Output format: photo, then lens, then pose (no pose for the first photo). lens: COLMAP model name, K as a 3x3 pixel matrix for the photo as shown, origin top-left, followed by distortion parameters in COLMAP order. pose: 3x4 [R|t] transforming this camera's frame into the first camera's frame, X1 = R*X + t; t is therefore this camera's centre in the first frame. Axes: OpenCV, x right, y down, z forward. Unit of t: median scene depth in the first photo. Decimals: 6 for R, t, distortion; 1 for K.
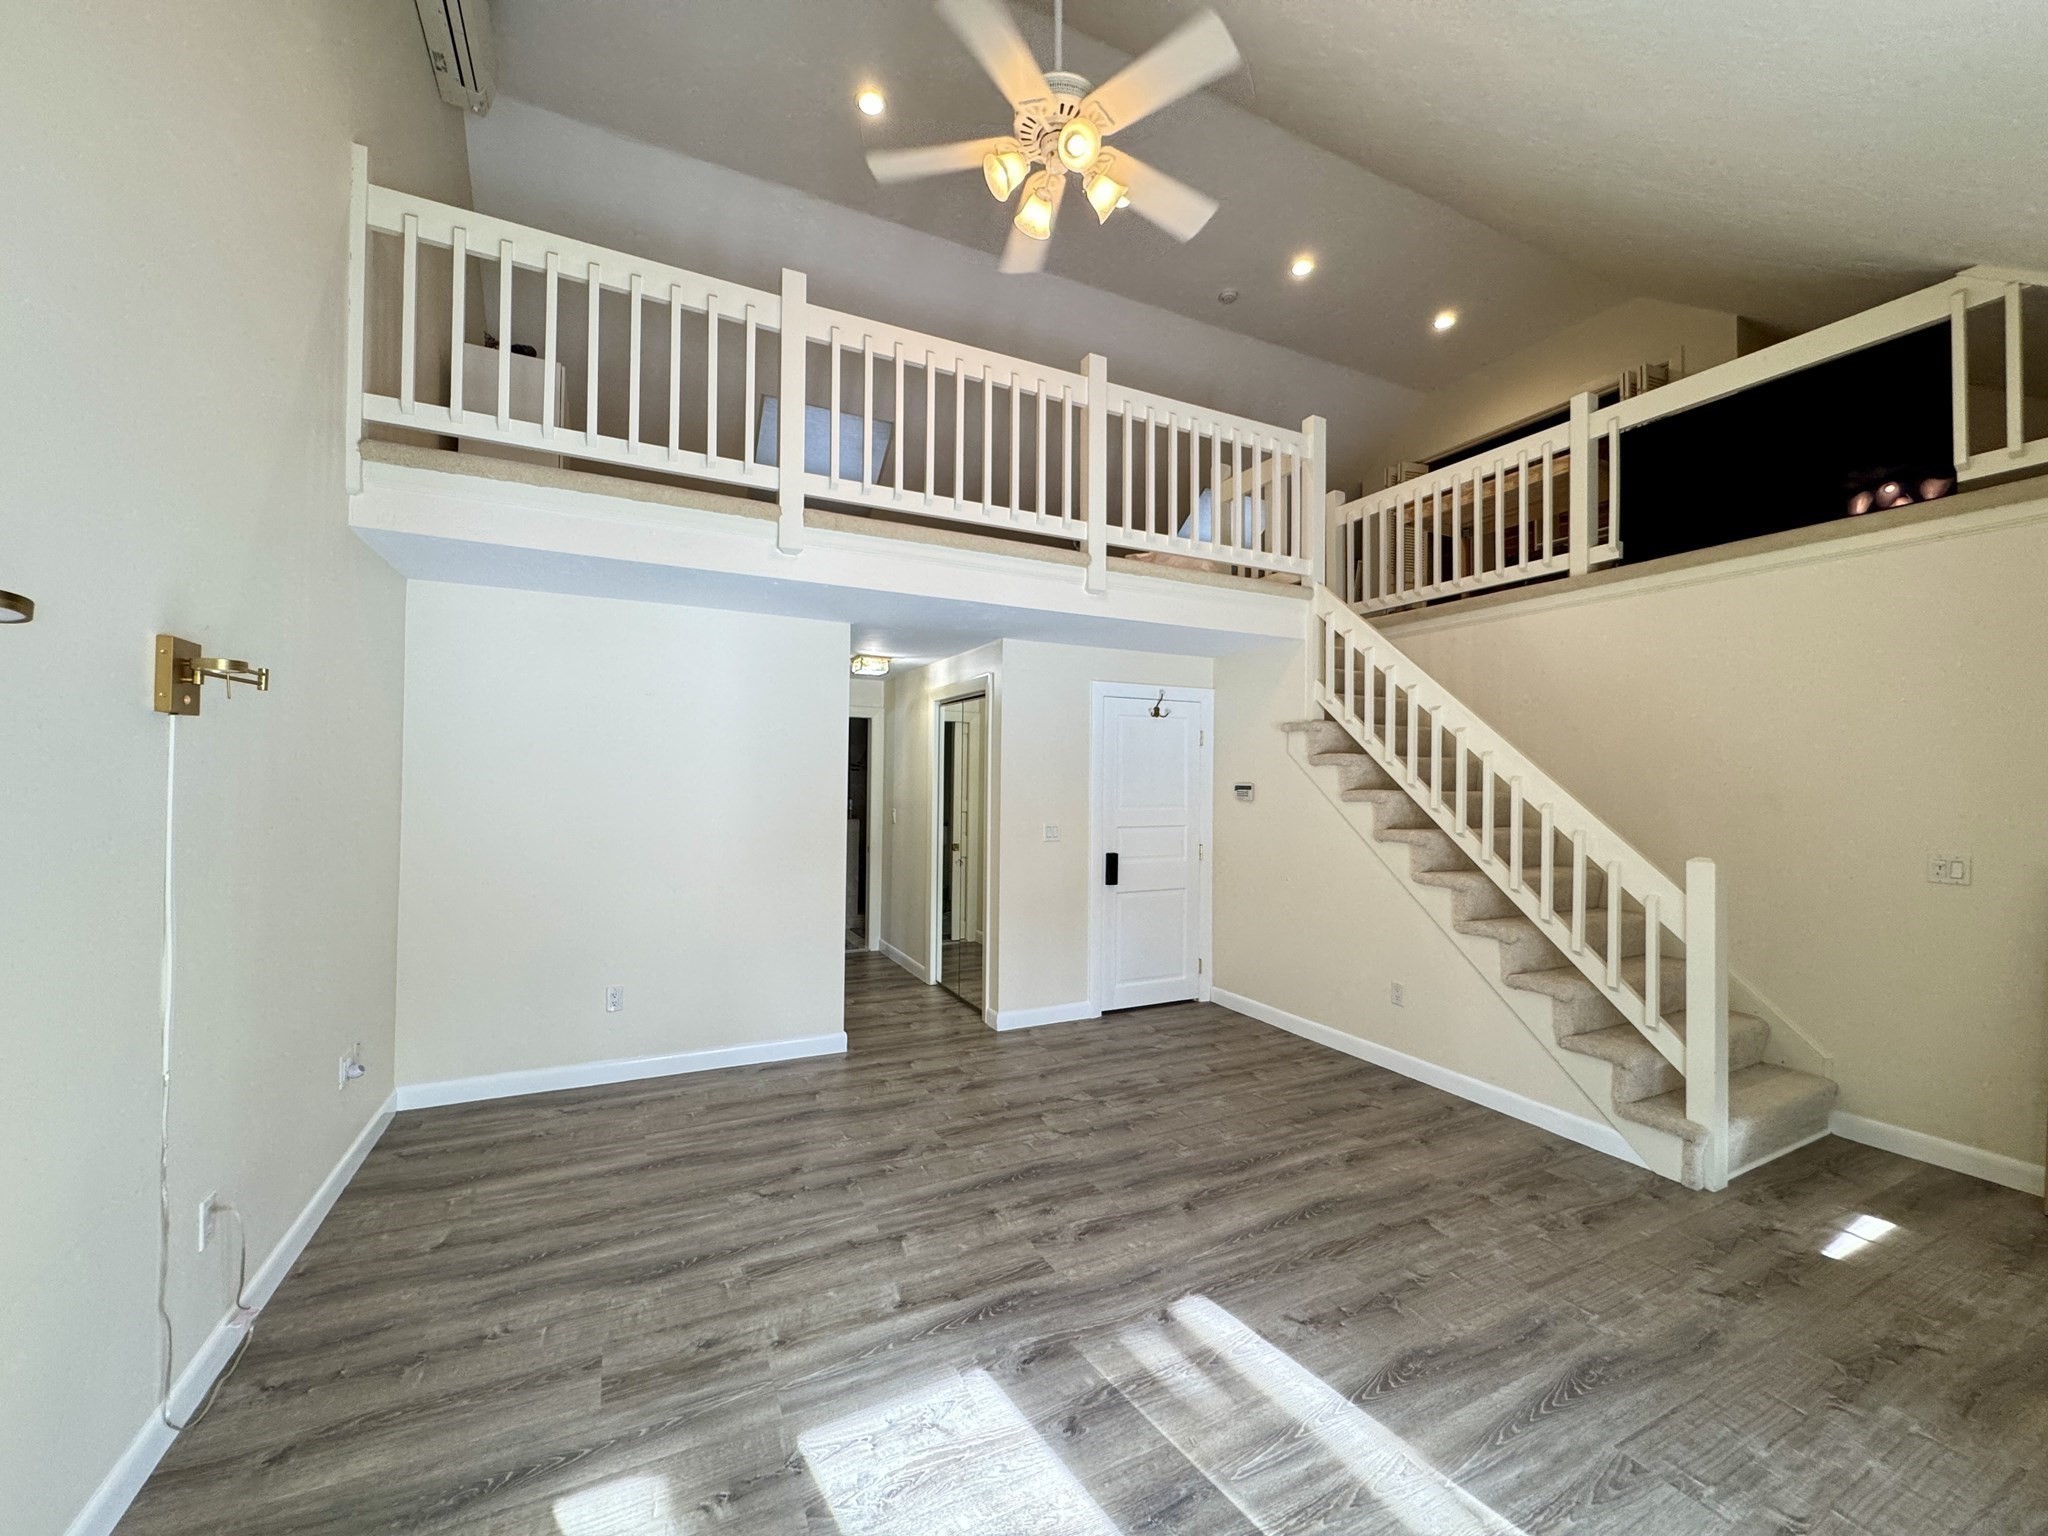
lens RADIAL K [[815.3, 0, 1024.0], [0, 815.3, 768.0], [0, 0, 1]] dist [-0.003316, -0.000646]
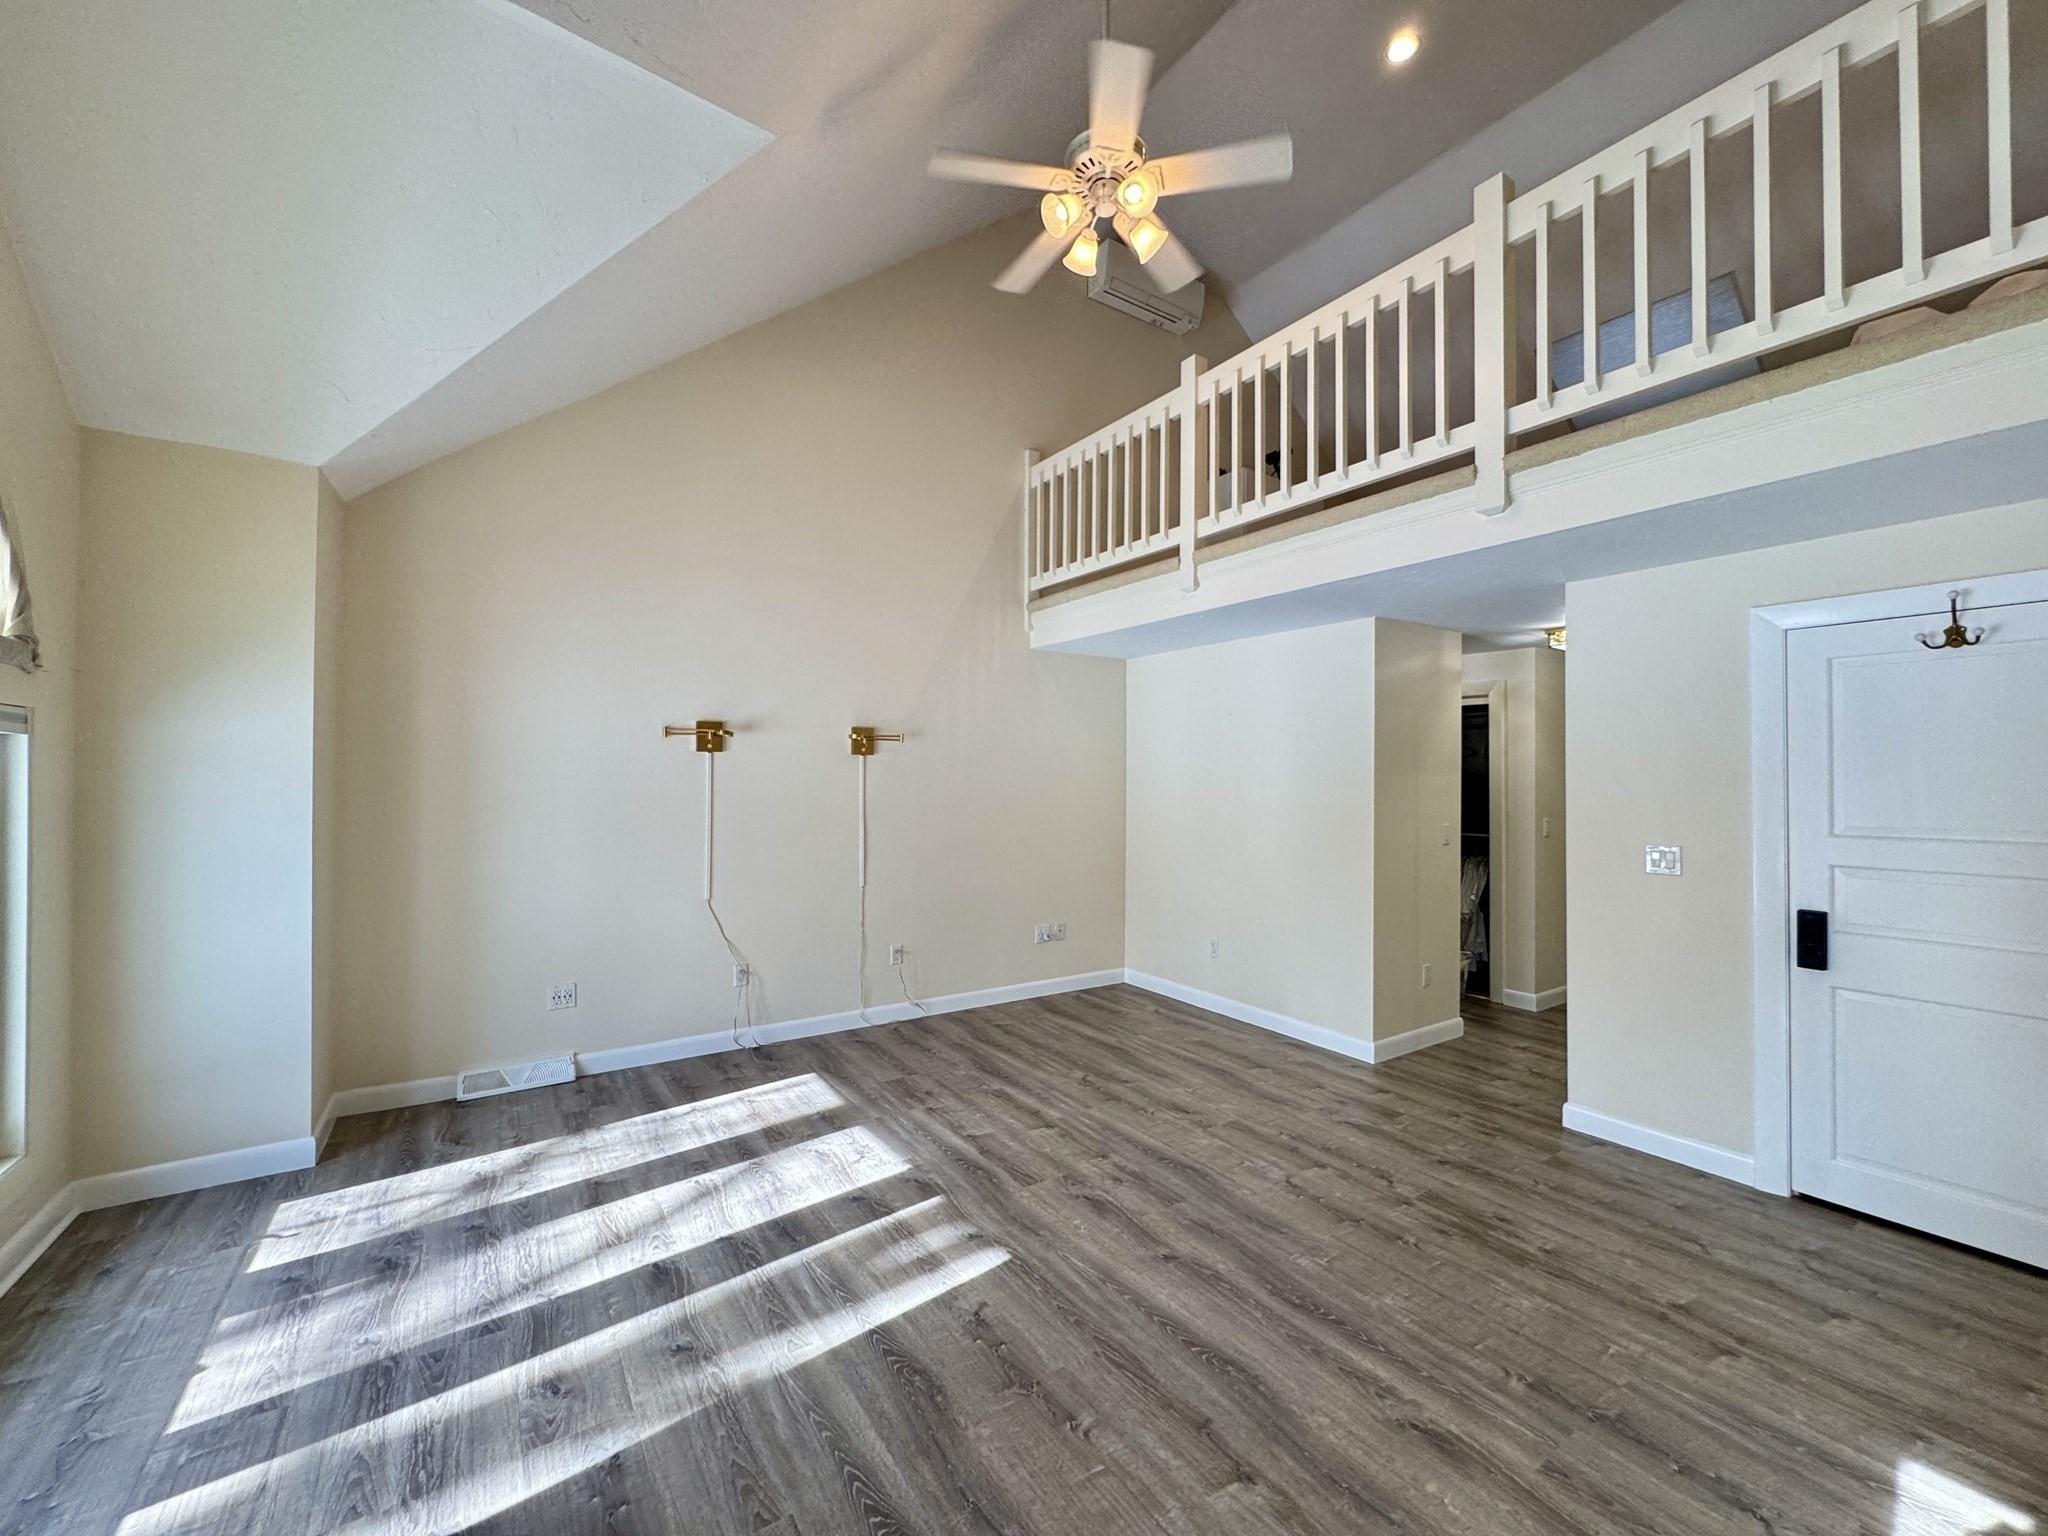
lens RADIAL K [[815.3, 0, 1024.0], [0, 815.3, 768.0], [0, 0, 1]] dist [-0.003316, -0.000646]
pose [[0.127092, -0.023301, -0.991617, 1.032745], [0.010372, 0.999701, -0.022161, 0.025925], [0.991837, -0.007468, 0.127295, 0.711821]]
